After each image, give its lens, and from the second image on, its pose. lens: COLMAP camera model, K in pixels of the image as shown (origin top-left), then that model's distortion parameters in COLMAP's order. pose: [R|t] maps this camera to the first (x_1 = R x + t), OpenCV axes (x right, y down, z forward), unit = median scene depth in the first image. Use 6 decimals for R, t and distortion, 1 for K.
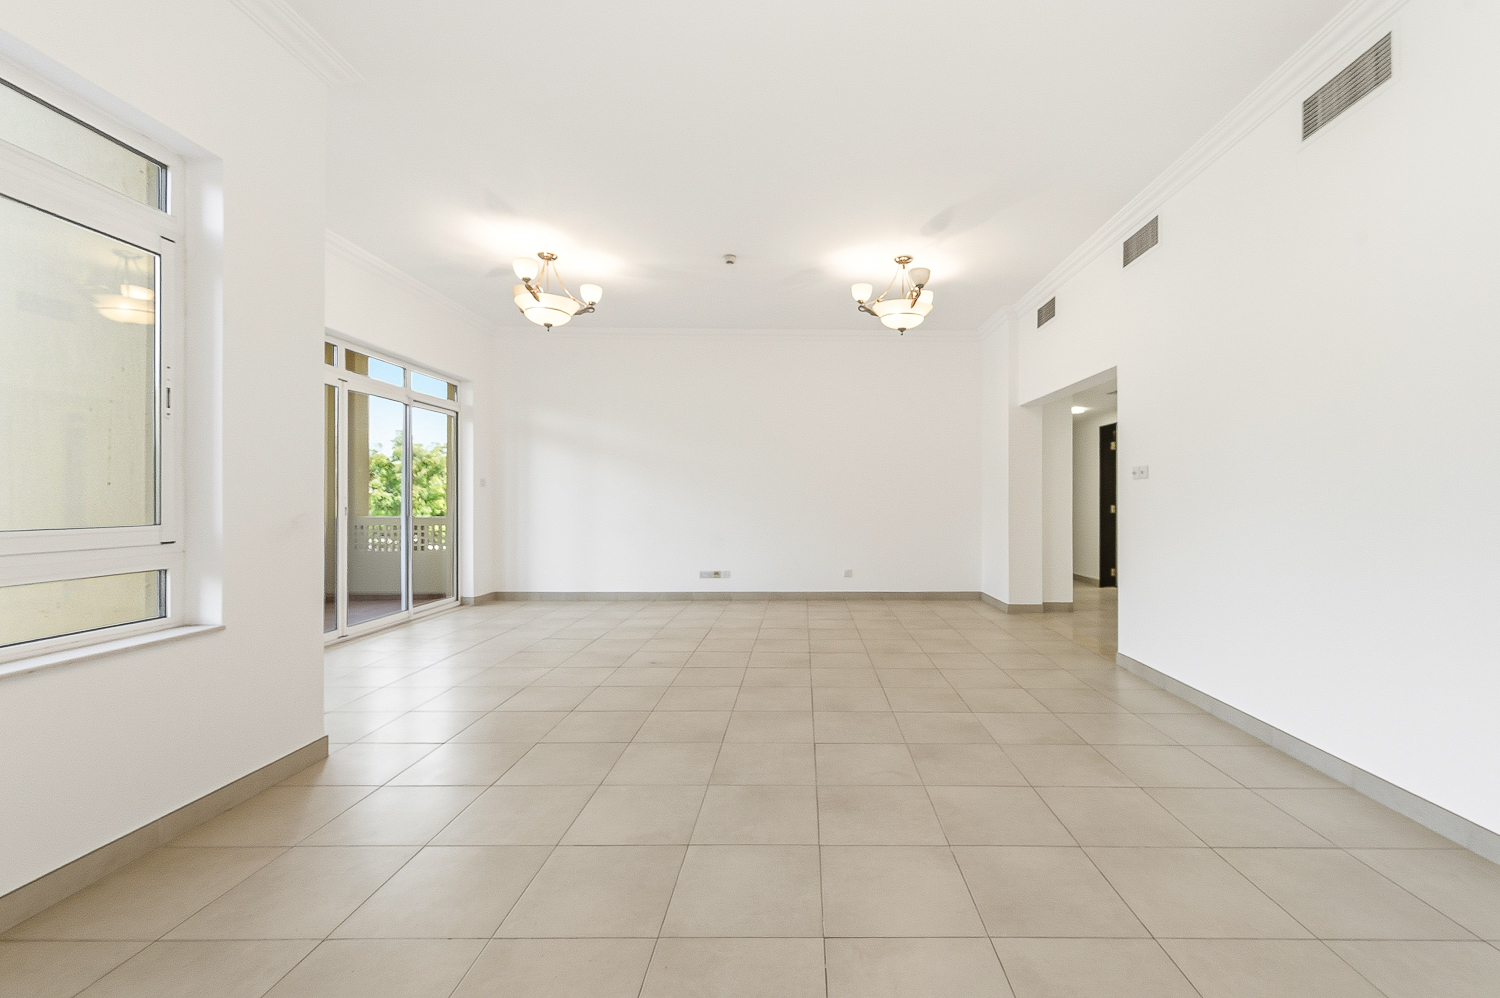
lens RADIAL K [[616.8, 0, 806.5], [0, 616.8, 501.2], [0, 0, 1]] dist [0.000067, -0.000348]
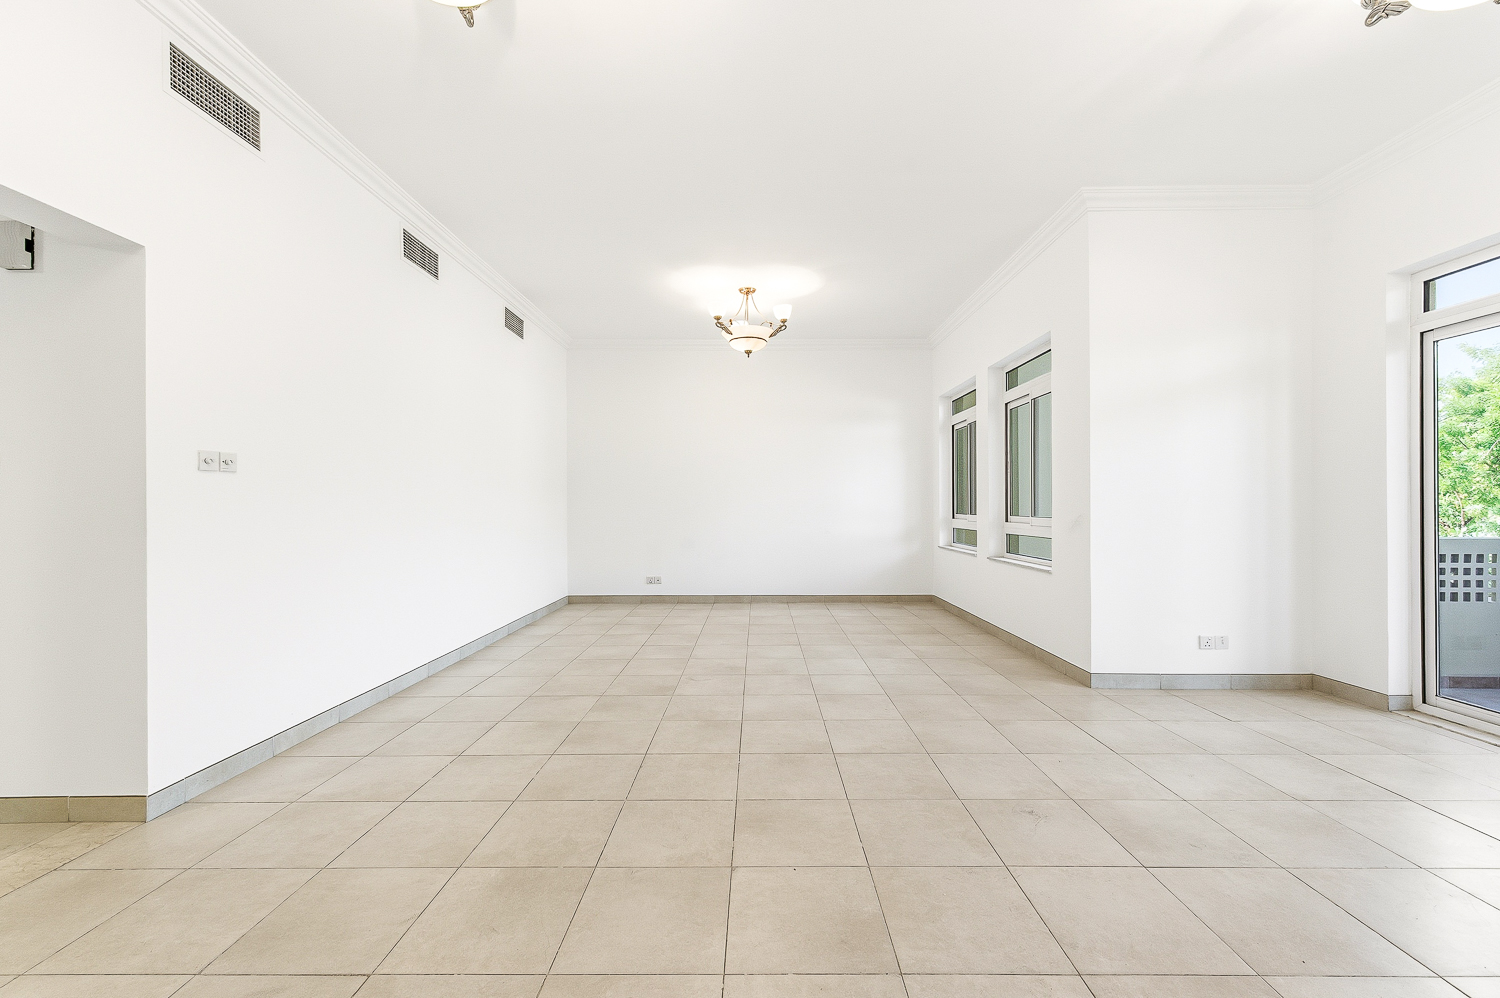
lens RADIAL K [[605.1, 0, 757.8], [0, 605.1, 501.7], [0, 0, 1]] dist [0.007424, -0.000684]
pose [[-0.999916, -0.001639, 0.012878, -0.019275], [-0.001671, 0.999996, -0.002442, -0.005278], [-0.012874, -0.002463, -0.999914, 1.354638]]
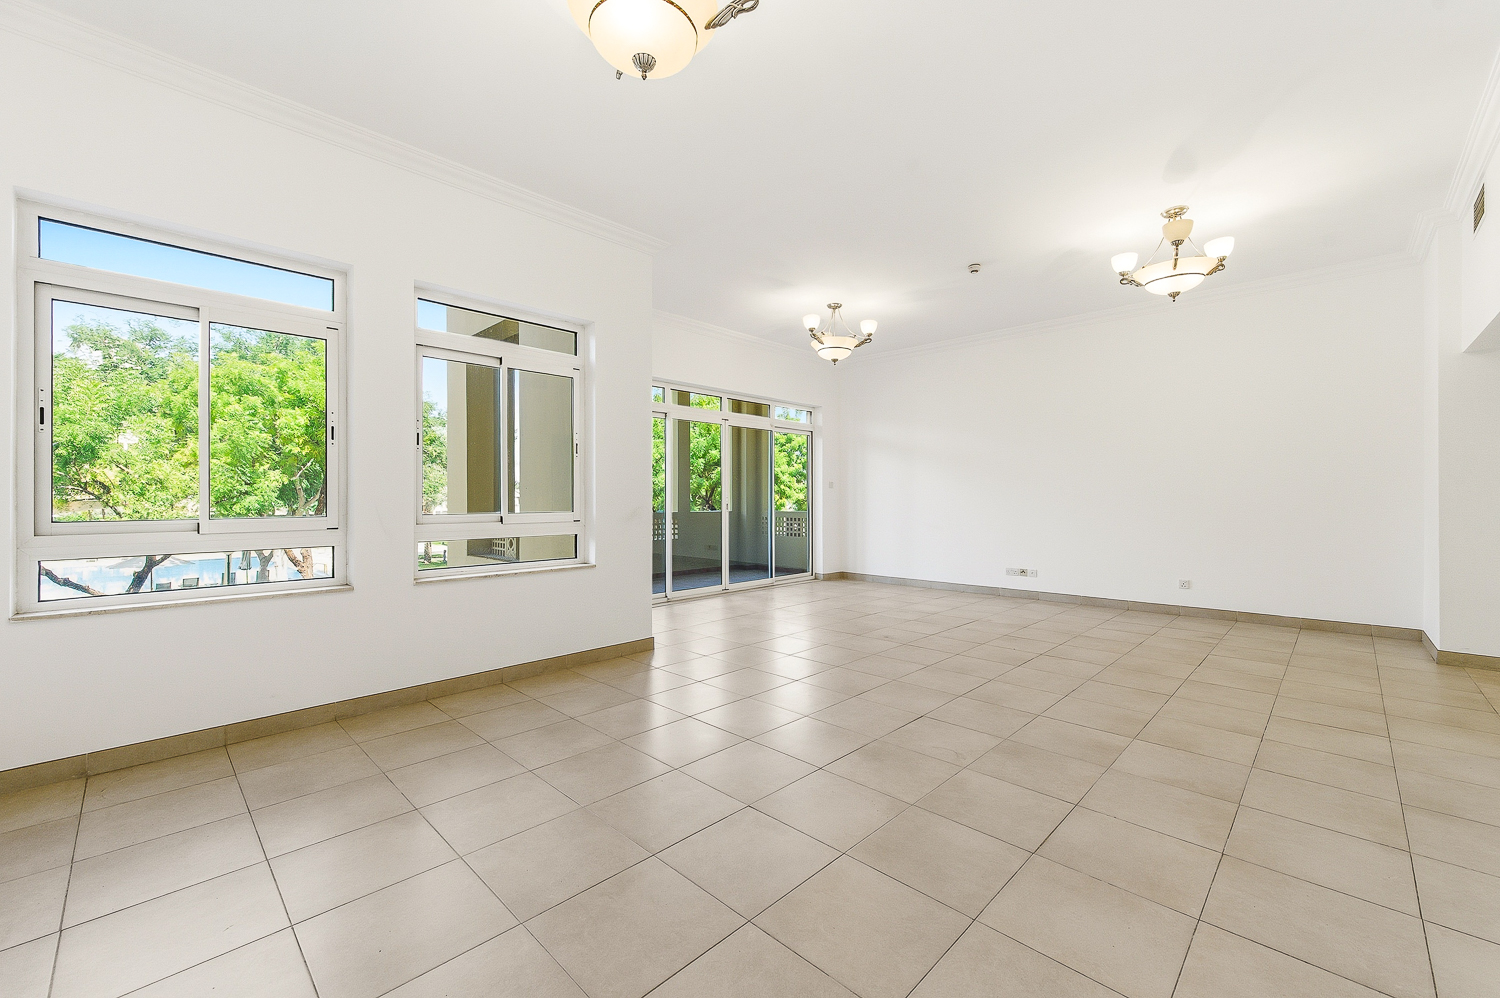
lens RADIAL K [[605.1, 0, 757.8], [0, 605.1, 501.7], [0, 0, 1]] dist [0.007424, -0.000684]
pose [[0.709106, -0.000901, -0.705102, 0.342075], [0.003513, 0.999991, 0.002255, 0.001197], [0.705094, -0.004076, 0.709103, 0.007827]]
